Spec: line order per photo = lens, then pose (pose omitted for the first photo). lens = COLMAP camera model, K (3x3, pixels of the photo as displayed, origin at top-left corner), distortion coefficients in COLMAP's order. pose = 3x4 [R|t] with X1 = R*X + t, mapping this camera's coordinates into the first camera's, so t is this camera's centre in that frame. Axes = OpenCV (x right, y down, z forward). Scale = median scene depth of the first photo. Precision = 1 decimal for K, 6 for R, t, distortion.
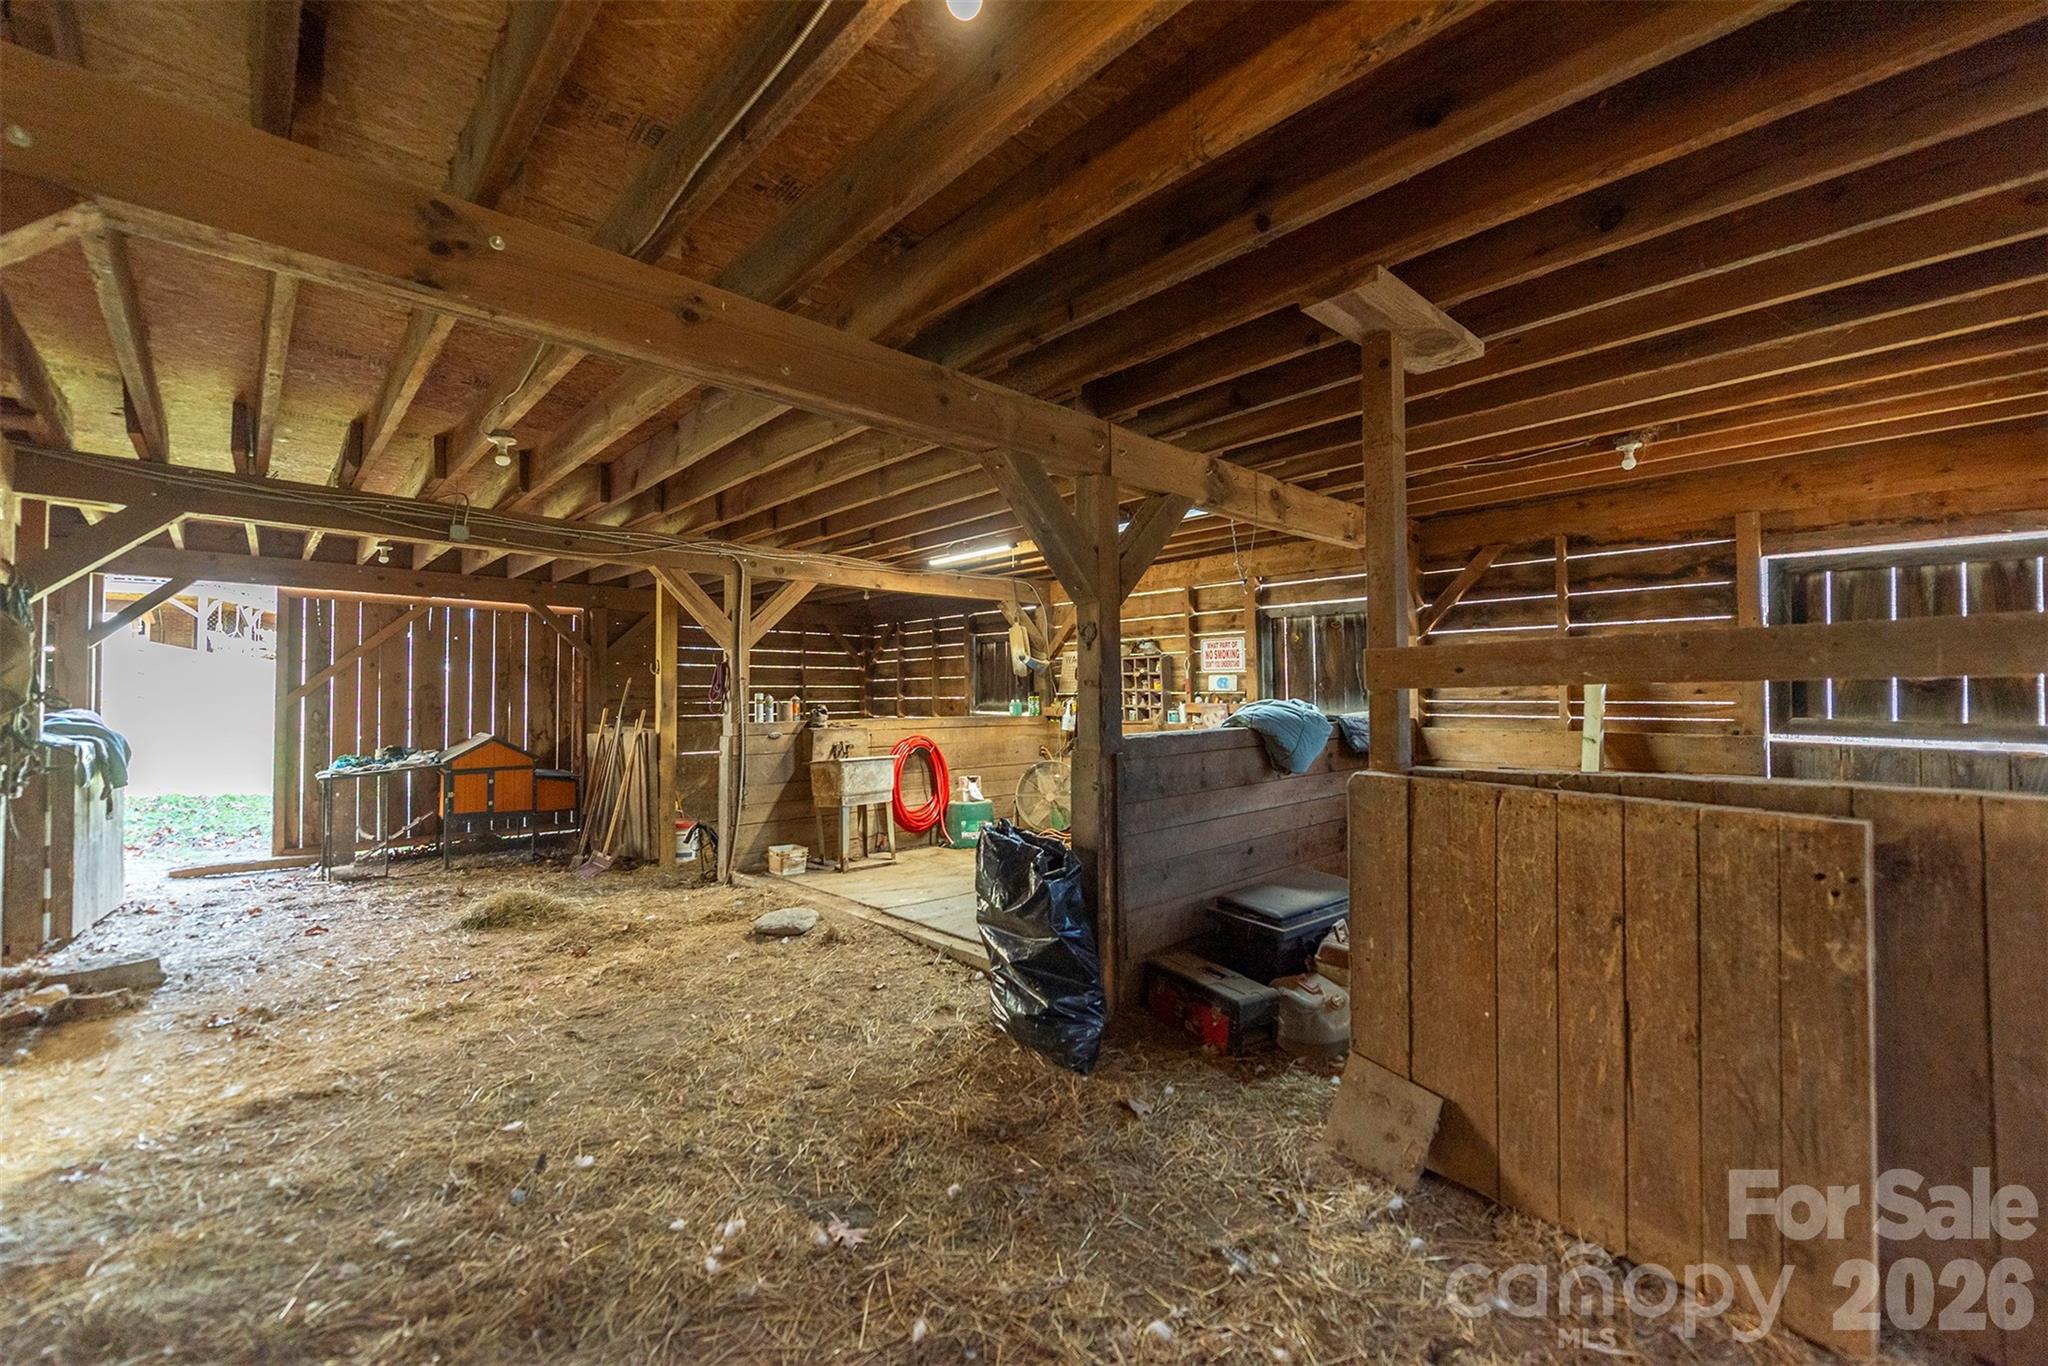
lens RADIAL K [[870.9, 0, 1022.0], [0, 870.9, 687.0], [0, 0, 1]] dist [-0.000006, 0.000023]
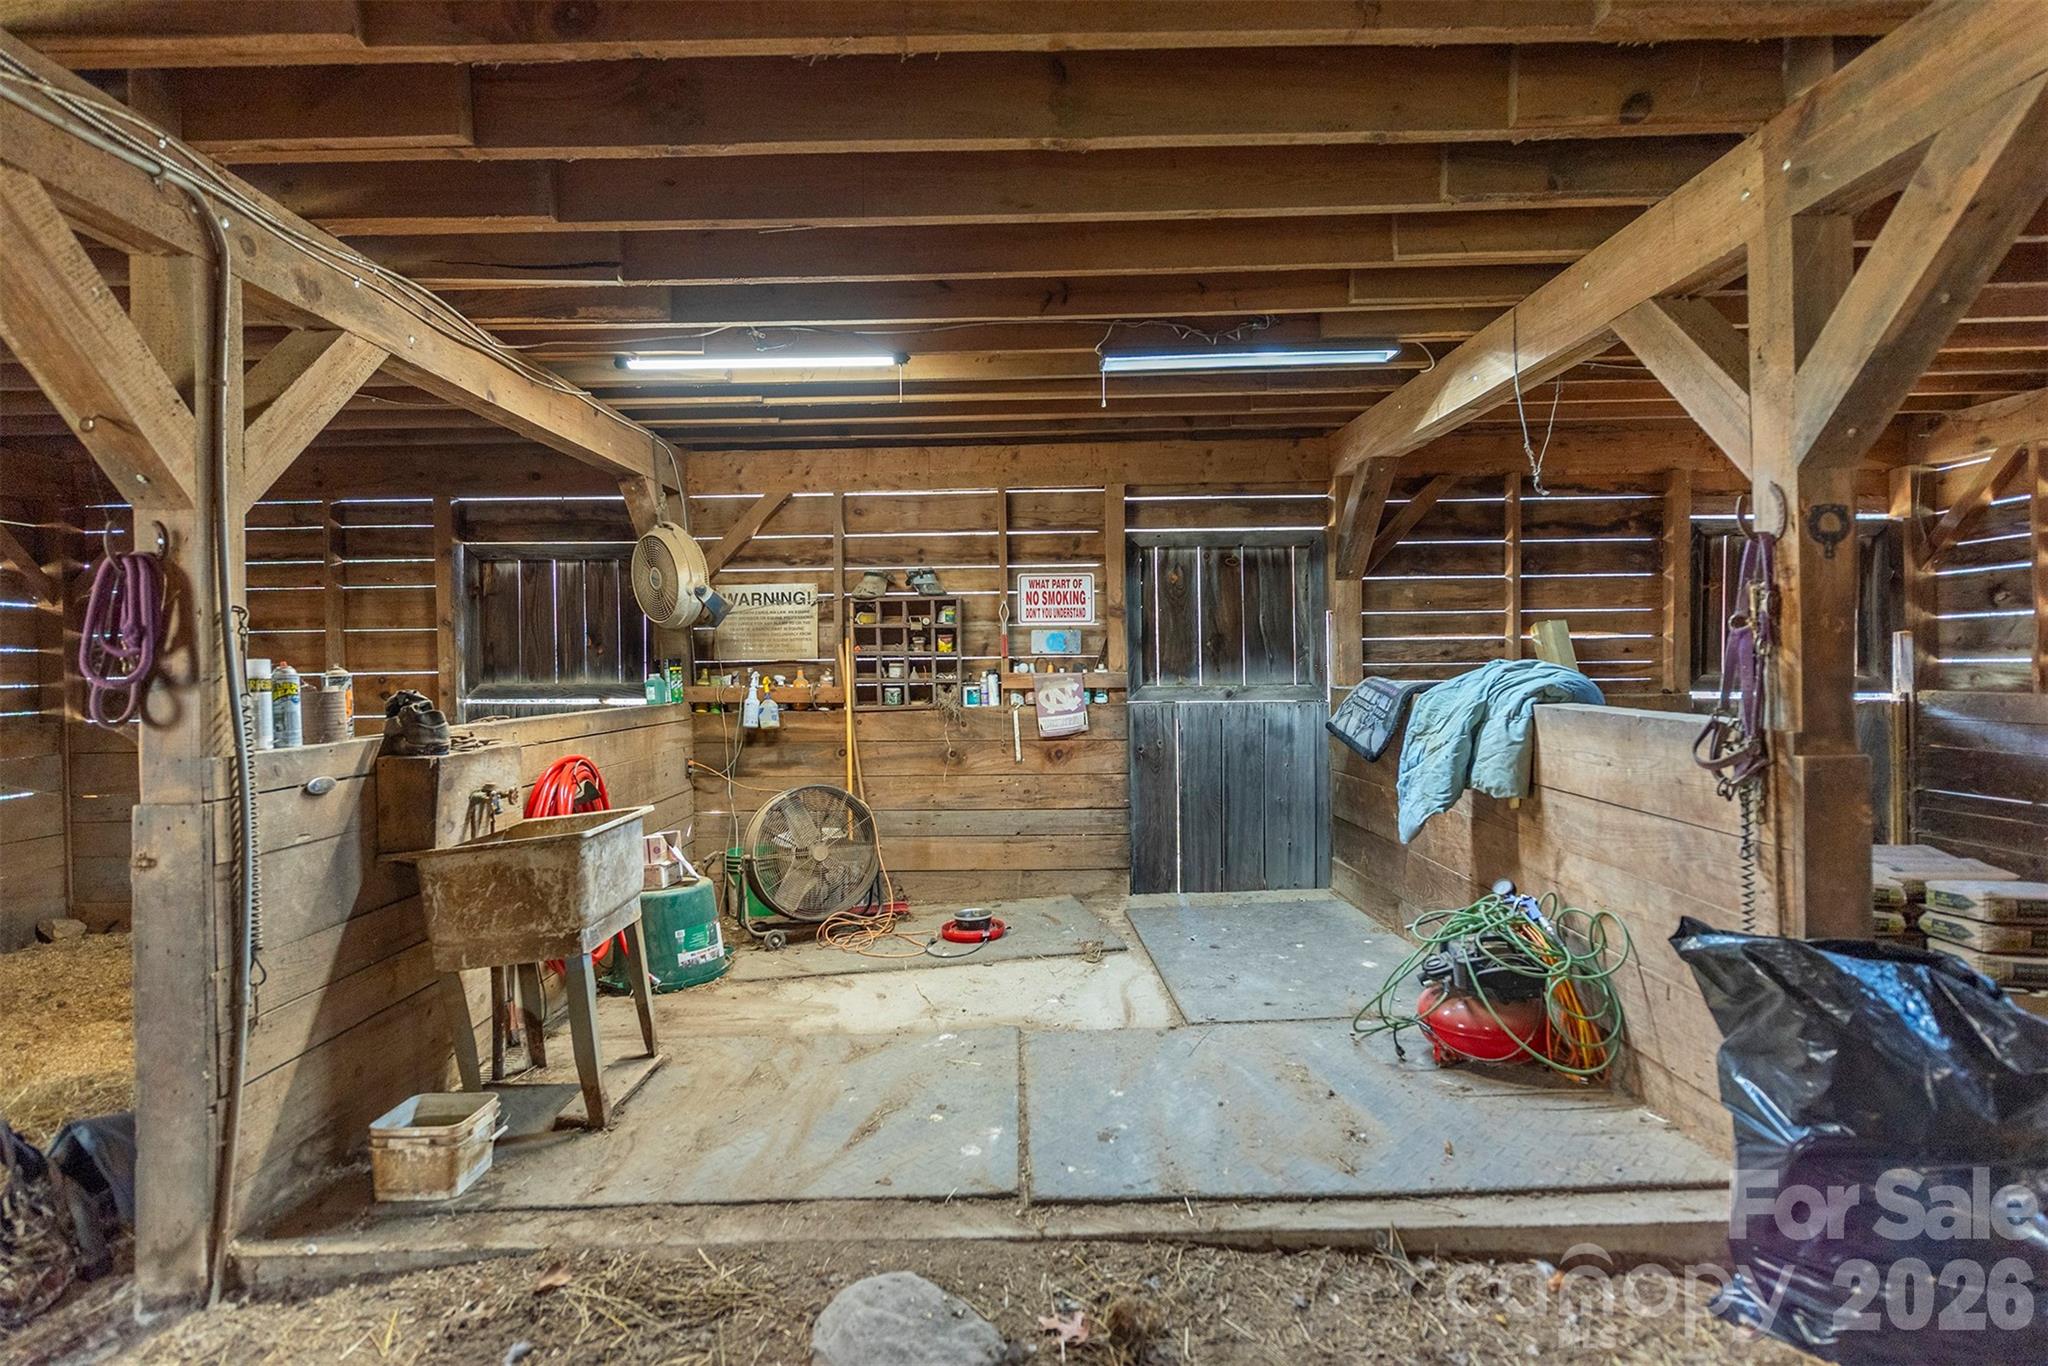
lens RADIAL K [[1049.9, 0, 1023.9], [0, 1049.9, 676.6], [0, 0, 1]] dist [0.016518, -0.000265]
pose [[0.668249, -0.015355, 0.743780, -0.389574], [0.003882, 0.999845, 0.017154, 0.008071], [-0.743928, -0.008576, 0.668205, 0.514752]]
